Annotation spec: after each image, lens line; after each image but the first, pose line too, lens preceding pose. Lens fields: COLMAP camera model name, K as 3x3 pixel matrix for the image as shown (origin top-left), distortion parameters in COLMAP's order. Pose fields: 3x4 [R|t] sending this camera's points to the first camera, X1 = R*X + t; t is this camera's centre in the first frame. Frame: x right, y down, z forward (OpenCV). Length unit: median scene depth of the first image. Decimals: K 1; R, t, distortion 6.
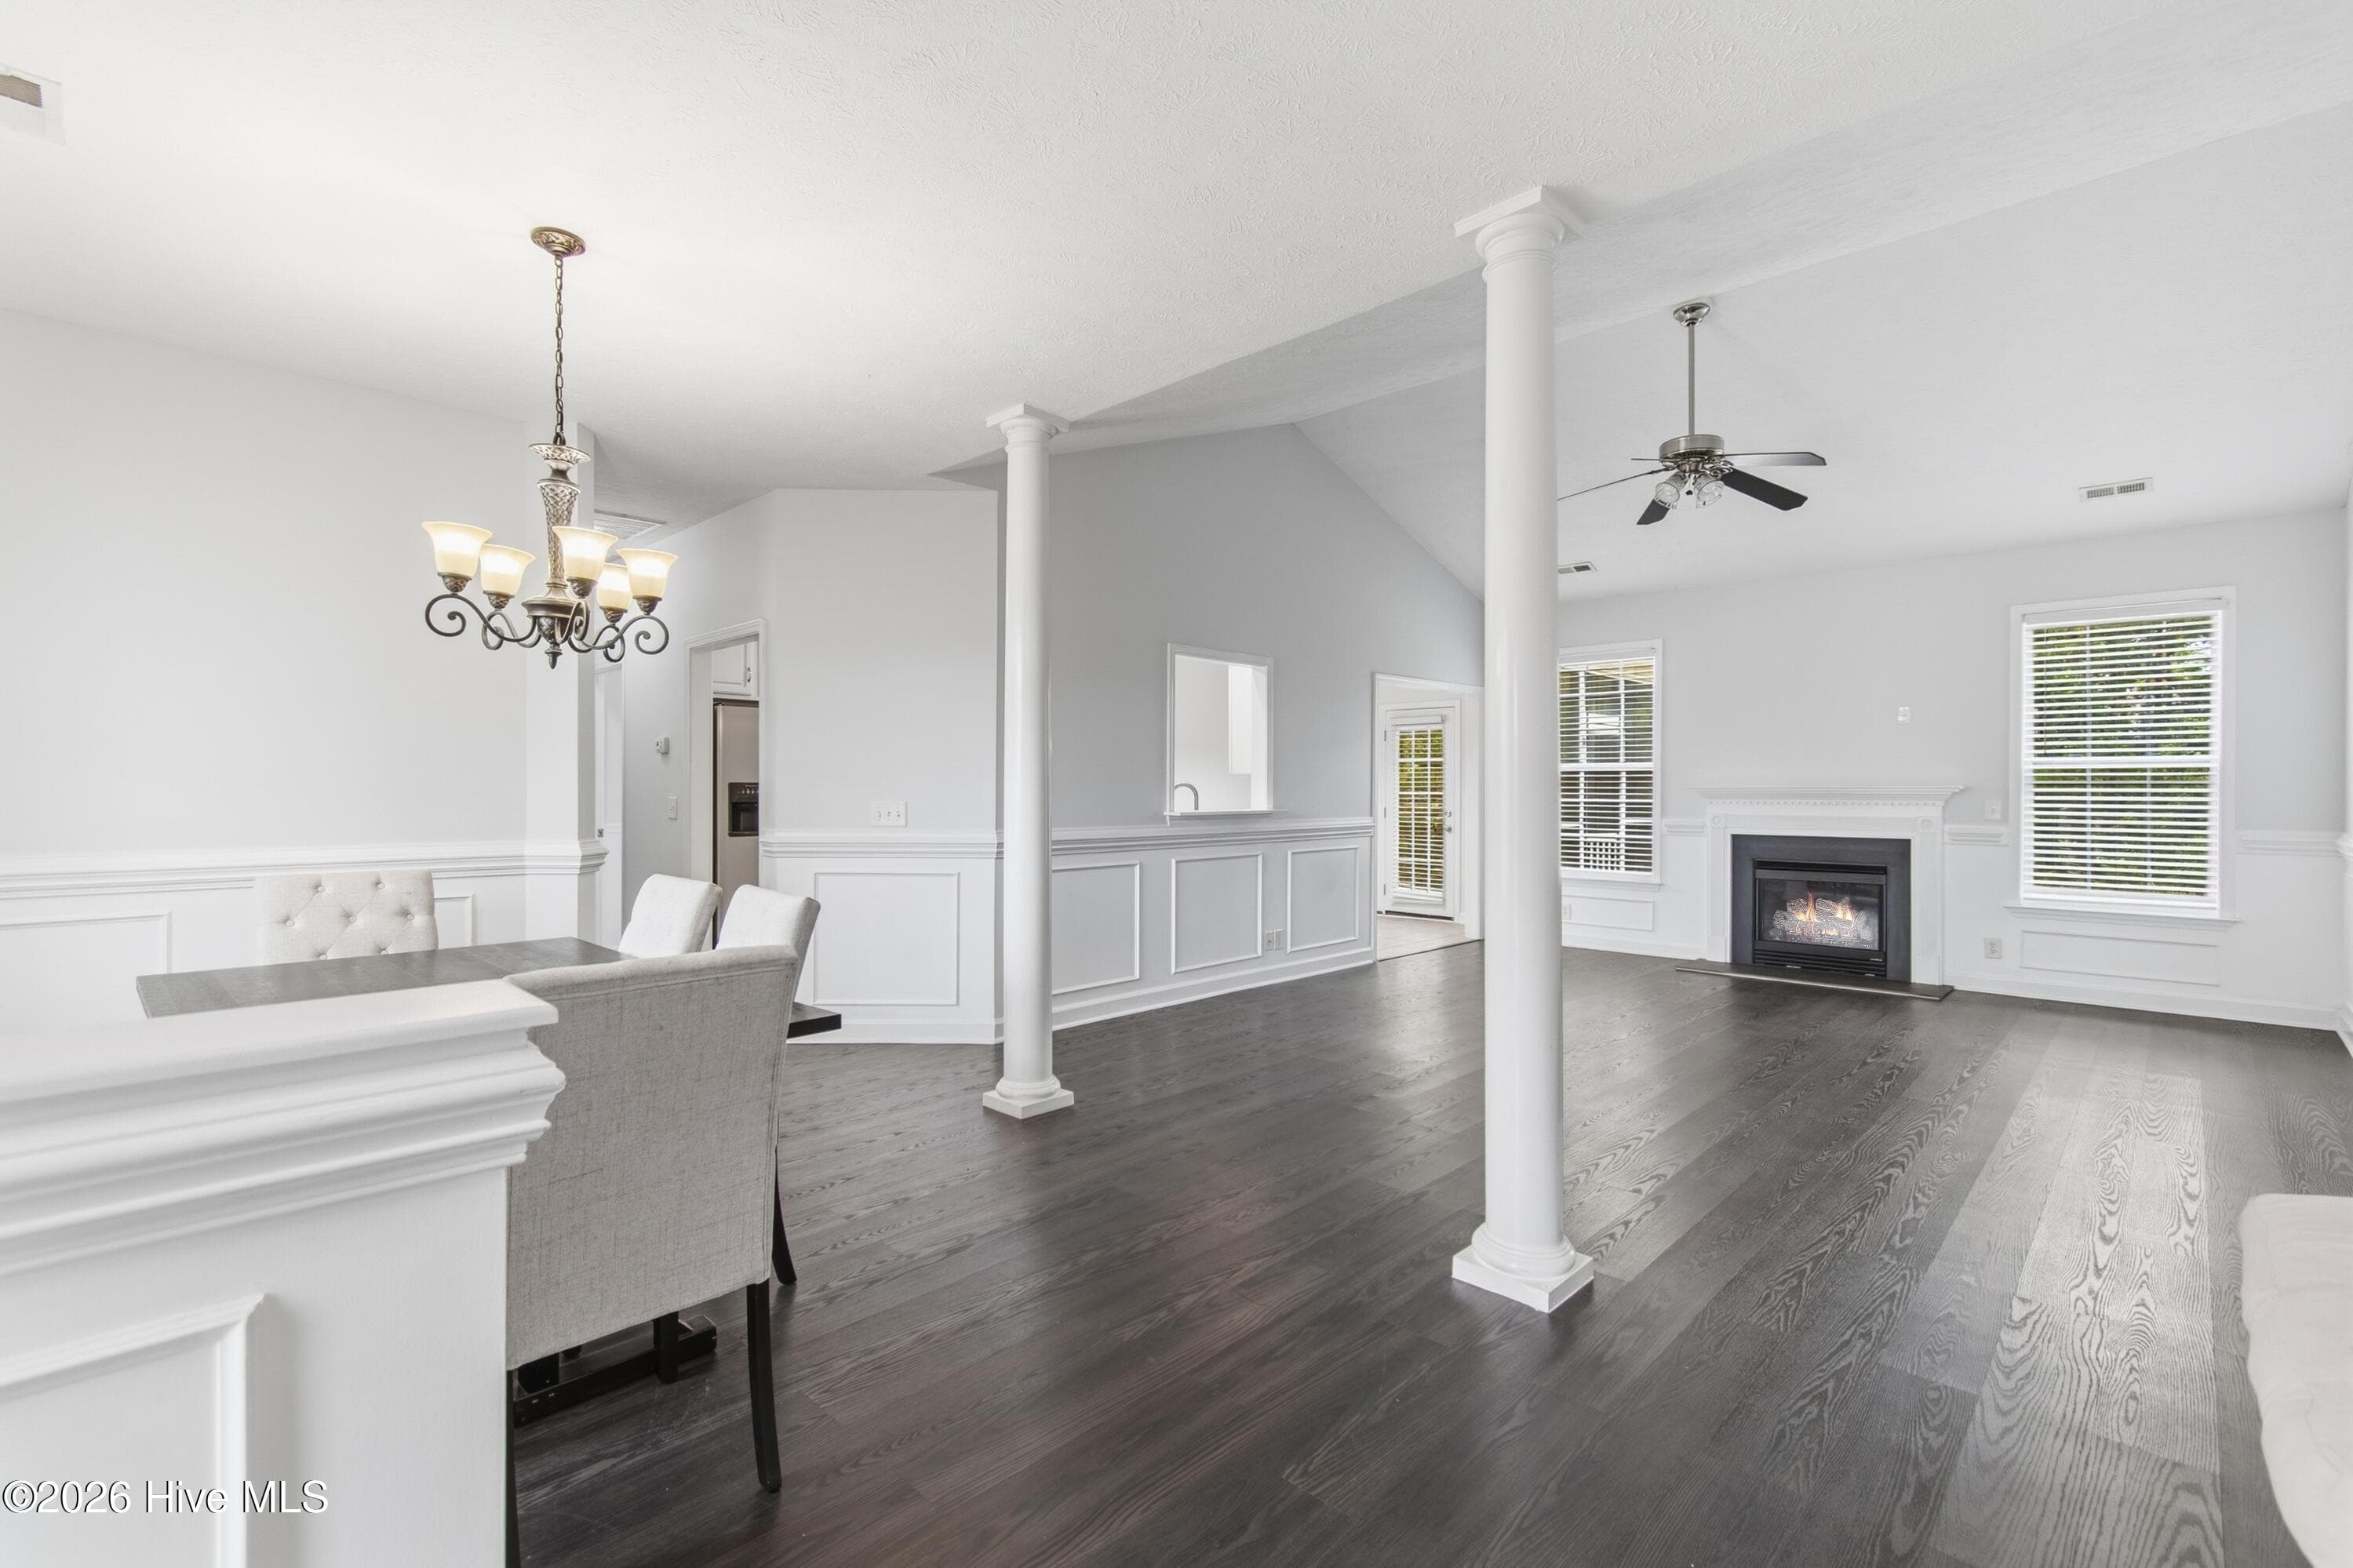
lens RADIAL K [[1044.0, 0, 1176.5], [0, 1044.0, 784.0], [0, 0, 1]] dist [0.004131, 0.000158]
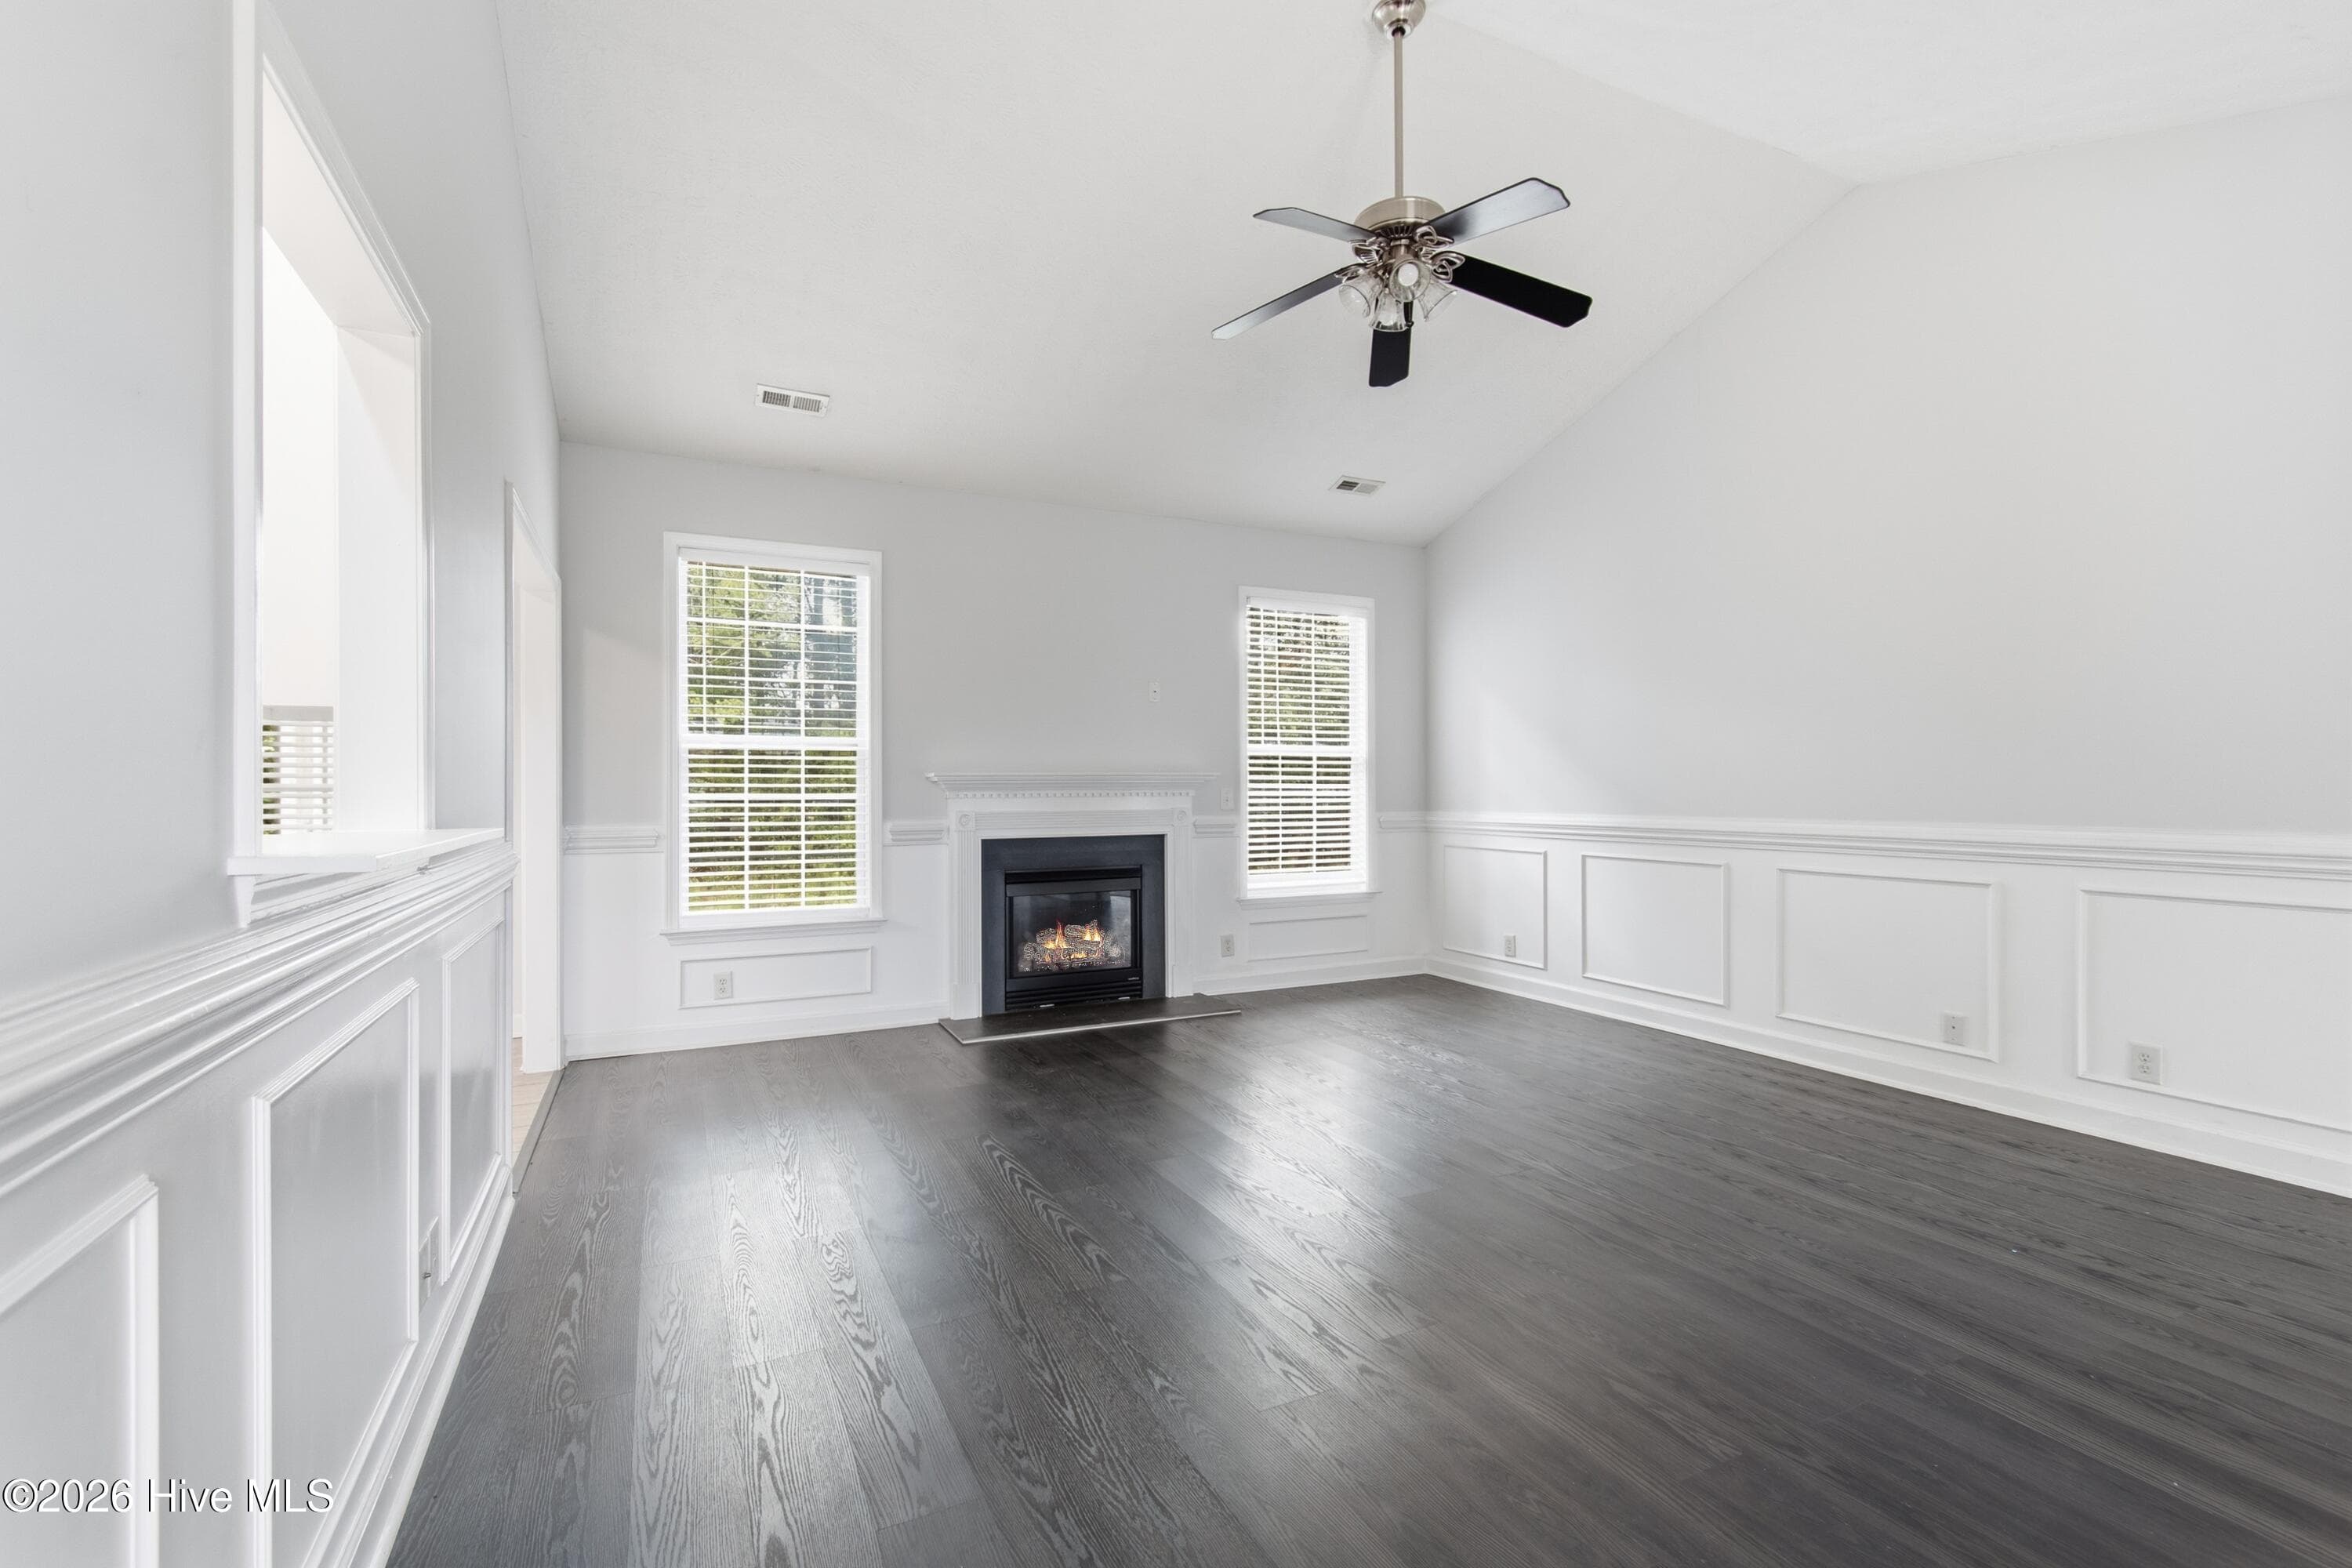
lens RADIAL K [[1043.7, 0, 1176.0], [0, 1043.7, 784.0], [0, 0, 1]] dist [0.004131, 0.000158]
pose [[0.331254, 0.000952, 0.943541, -0.103227], [0.002360, 0.999996, -0.001838, 0.011489], [-0.943539, 0.002835, 0.331250, 0.633562]]
